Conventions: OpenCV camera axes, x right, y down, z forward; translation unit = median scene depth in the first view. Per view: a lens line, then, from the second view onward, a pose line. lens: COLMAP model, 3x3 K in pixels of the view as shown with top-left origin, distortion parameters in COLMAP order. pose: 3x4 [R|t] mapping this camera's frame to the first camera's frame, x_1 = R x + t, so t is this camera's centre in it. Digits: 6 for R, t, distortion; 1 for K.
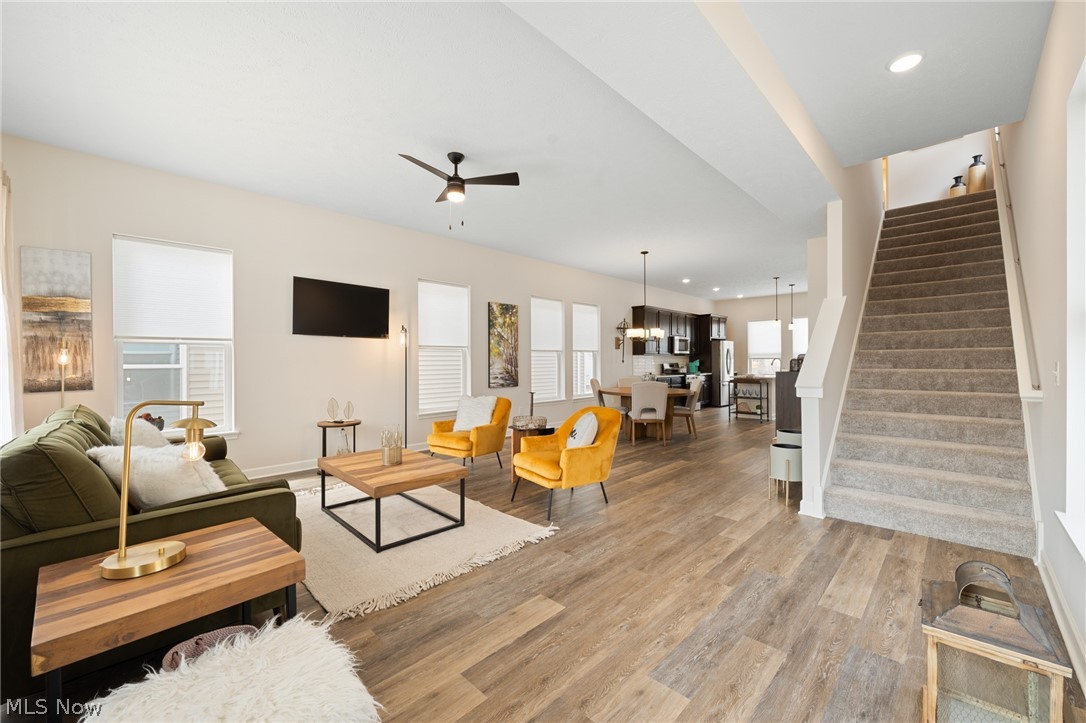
lens RADIAL K [[430.7, 0, 543.0], [0, 430.7, 361.5], [0, 0, 1]] dist [0.000503, 0.000007]
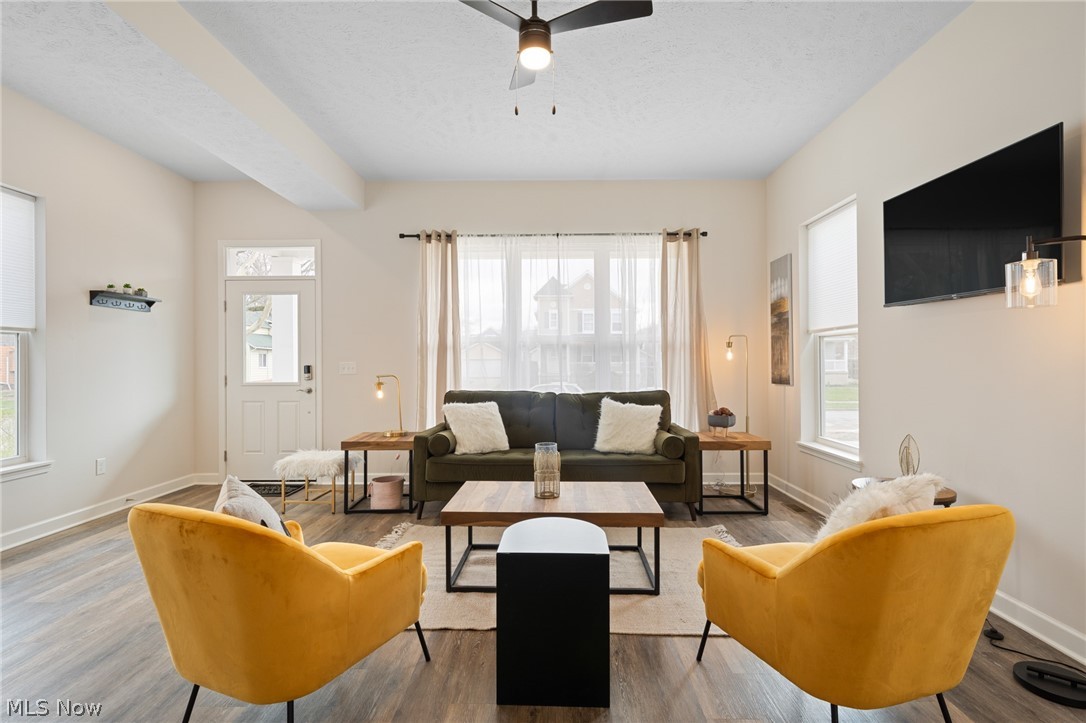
lens RADIAL K [[527.5, 0, 543.2], [0, 527.5, 359.5], [0, 0, 1]] dist [0.001234, -0.000147]
pose [[-0.725426, 0.003743, -0.688290, 0.131907], [0.005226, 0.999986, -0.000069, 0.000635], [0.688280, -0.003647, -0.725436, 0.779266]]
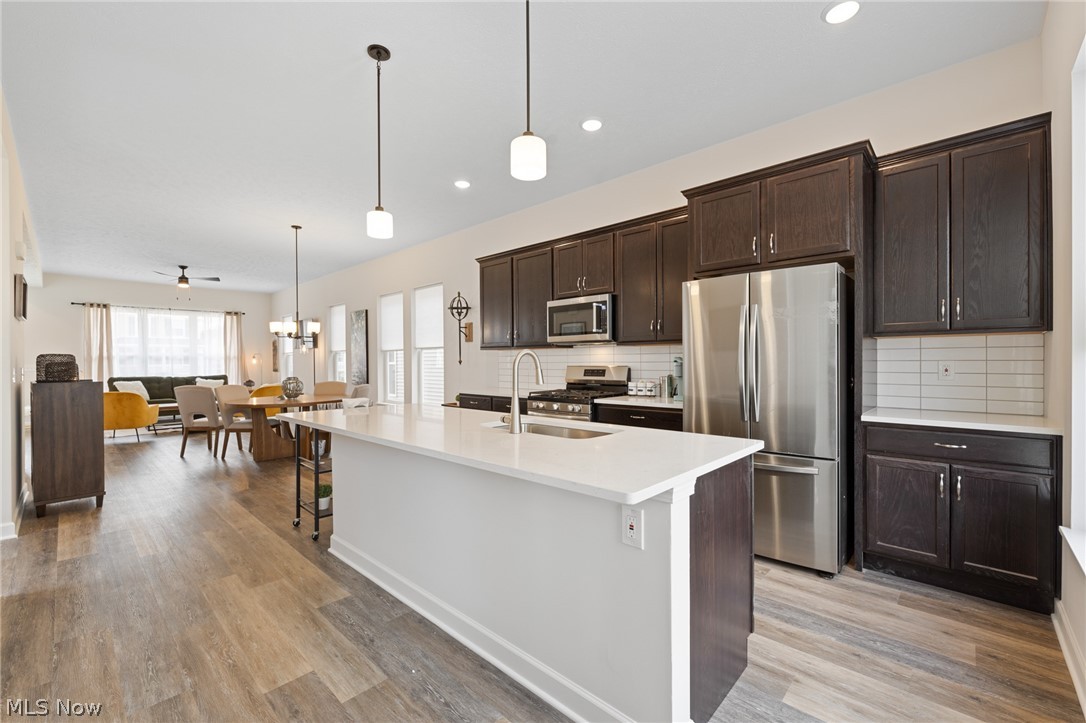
lens RADIAL K [[448.4, 0, 543.0], [0, 448.4, 361.5], [0, 0, 1]] dist [0.000005, -0.000731]
pose [[0.021309, 0.003854, -0.999766, 1.064849], [0.004902, 0.999980, 0.003959, -0.003826], [0.999761, -0.004985, 0.021290, 1.419298]]
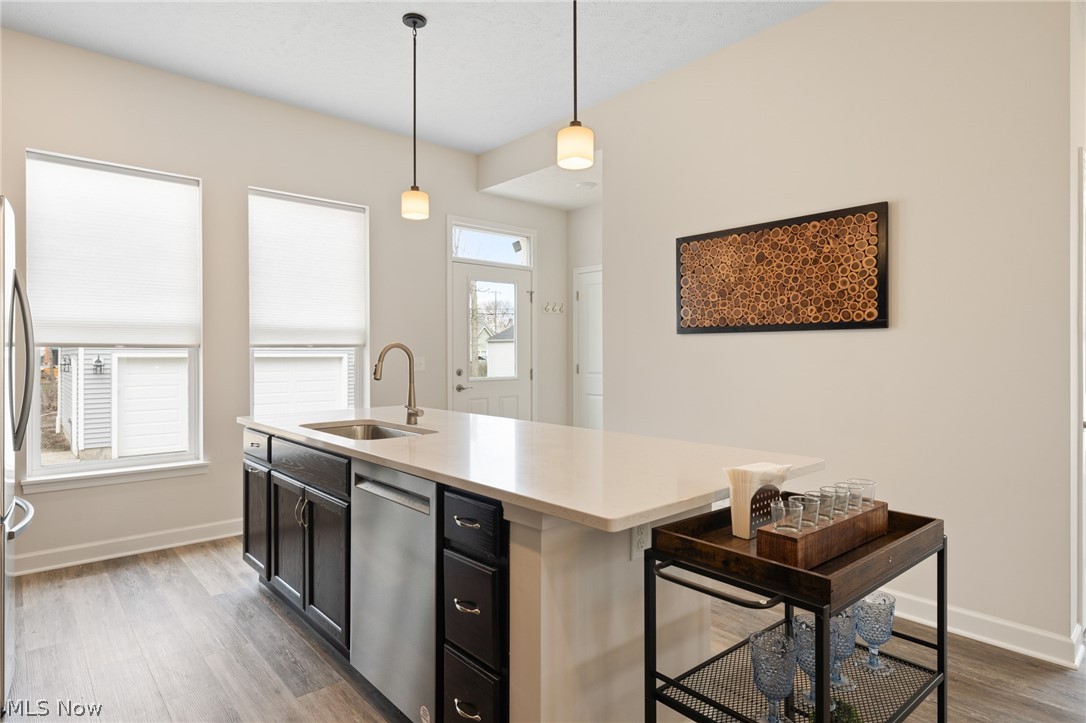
lens RADIAL K [[622.4, 0, 550.7], [0, 622.4, 355.5], [0, 0, 1]] dist [0.001161, 0.000348]
pose [[0.059864, 0.001988, 0.998205, 0.365814], [0.000679, 0.999998, -0.002033, -0.001898], [-0.998206, 0.000799, 0.059863, 1.289565]]
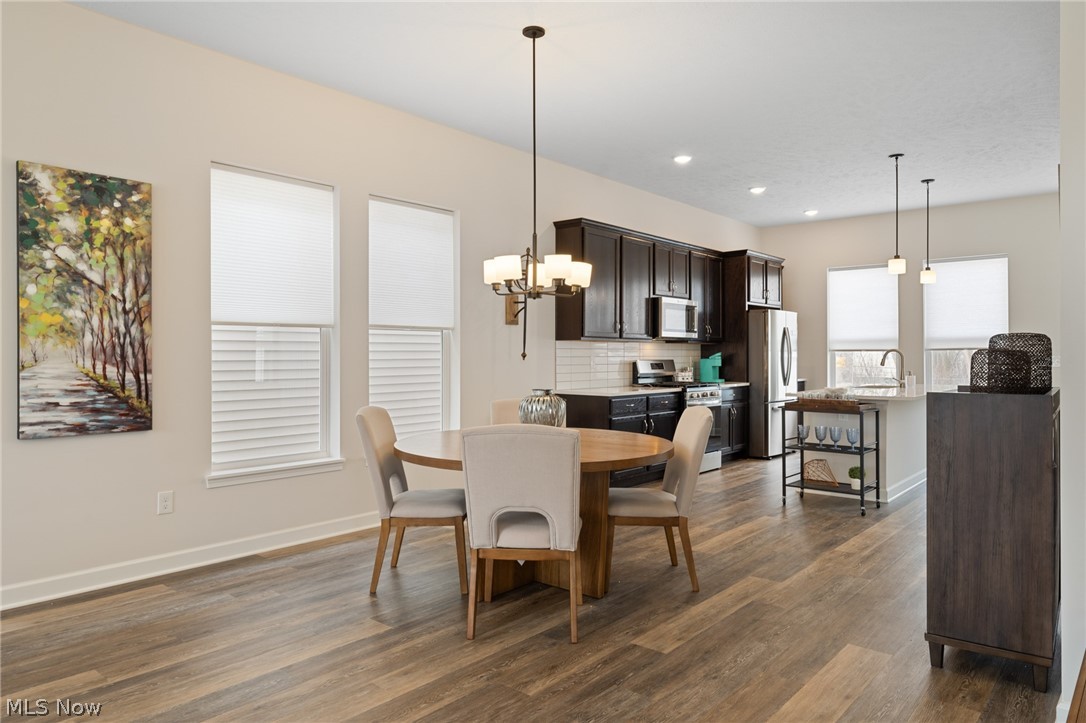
lens RADIAL K [[712.1, 0, 541.4], [0, 712.1, 353.8], [0, 0, 1]] dist [-0.003154, -0.001190]
pose [[0.997821, 0.003293, 0.065903, 0.203639], [-0.003064, 0.999989, -0.003563, 0.000360], [-0.065914, 0.003354, 0.997820, 0.441689]]
